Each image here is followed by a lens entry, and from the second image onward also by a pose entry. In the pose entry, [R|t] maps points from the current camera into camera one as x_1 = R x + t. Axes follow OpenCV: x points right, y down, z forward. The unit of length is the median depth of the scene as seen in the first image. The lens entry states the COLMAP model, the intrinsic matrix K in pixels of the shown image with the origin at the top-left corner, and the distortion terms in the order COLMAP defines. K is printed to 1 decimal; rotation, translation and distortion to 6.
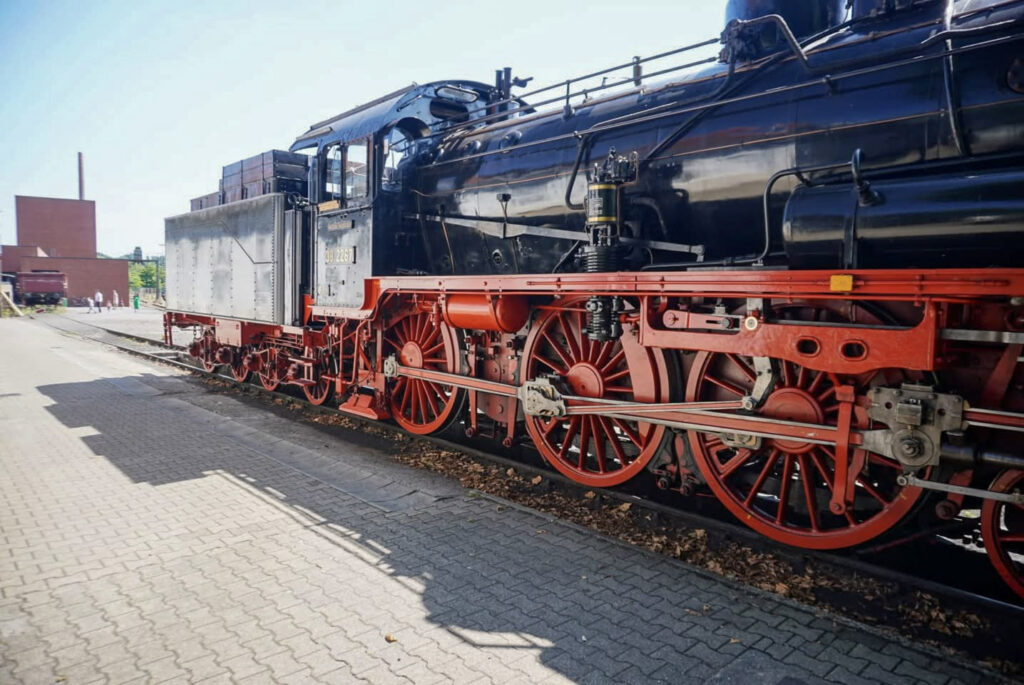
lens RADIAL K [[692.9, 0, 516.9], [0, 692.9, 345.3], [0, 0, 1]] dist [-0.032090, 0.036993]
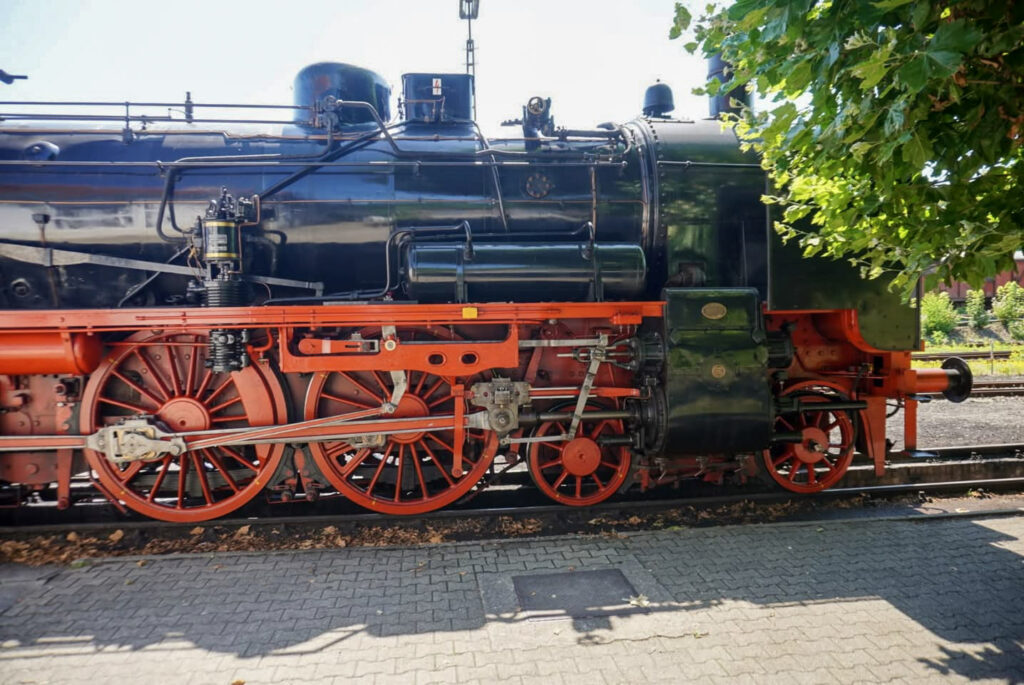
lens RADIAL K [[692.9, 0, 516.9], [0, 692.9, 345.3], [0, 0, 1]] dist [-0.032090, 0.036993]
pose [[0.587599, -0.056757, 0.807159, -0.465595], [0.085492, 0.996308, 0.007821, -0.017904], [-0.804623, 0.064410, 0.590282, 0.045203]]
